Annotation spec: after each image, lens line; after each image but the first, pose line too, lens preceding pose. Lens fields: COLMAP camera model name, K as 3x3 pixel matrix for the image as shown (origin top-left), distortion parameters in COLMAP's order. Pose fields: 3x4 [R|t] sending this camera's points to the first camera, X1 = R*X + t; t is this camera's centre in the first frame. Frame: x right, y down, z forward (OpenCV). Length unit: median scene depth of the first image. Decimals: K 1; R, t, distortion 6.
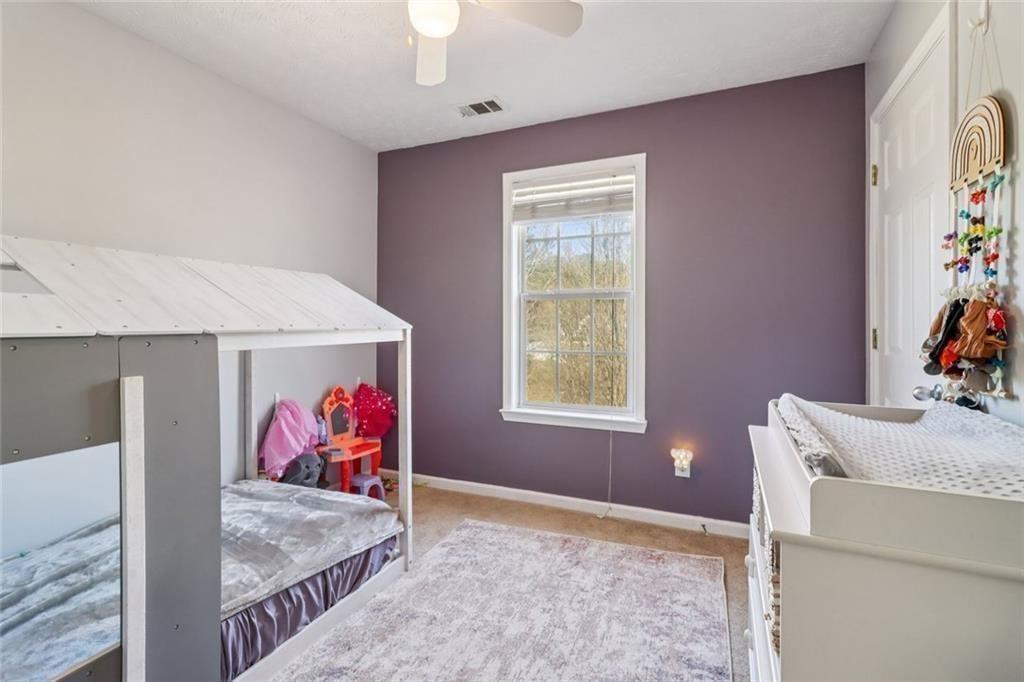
lens RADIAL K [[483.6, 0, 513.4], [0, 483.6, 322.3], [0, 0, 1]] dist [0.002075, -0.000331]
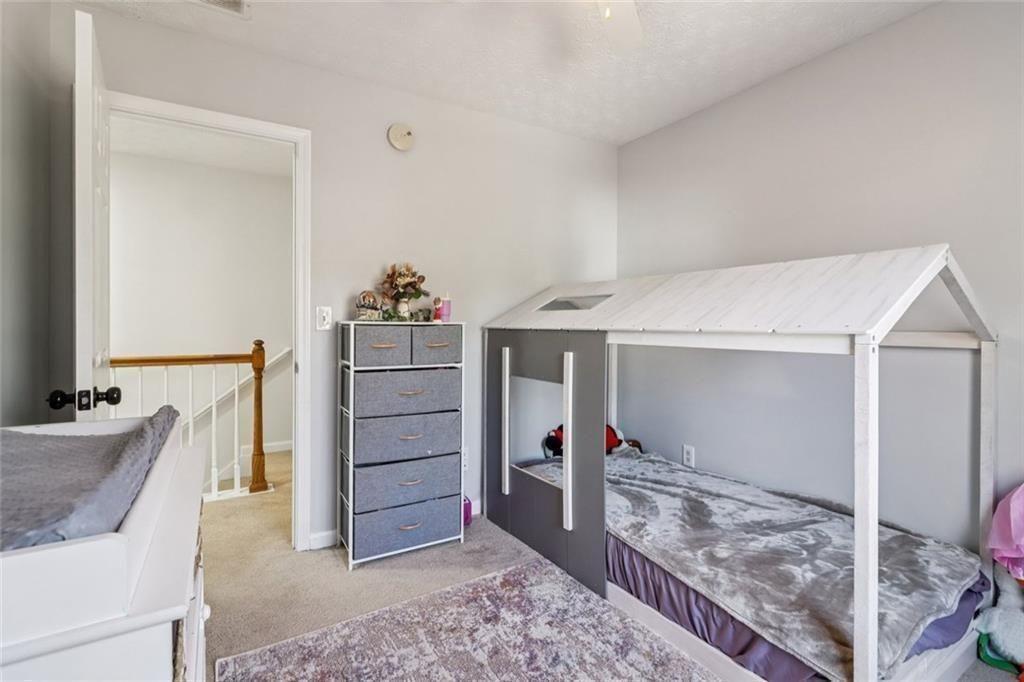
lens RADIAL K [[483.6, 0, 513.4], [0, 483.6, 322.3], [0, 0, 1]] dist [0.002075, -0.000331]
pose [[-0.579218, -0.003170, -0.815167, 0.718247], [0.000717, 0.999990, -0.004398, 0.004017], [0.815173, -0.003132, -0.579210, 1.581480]]
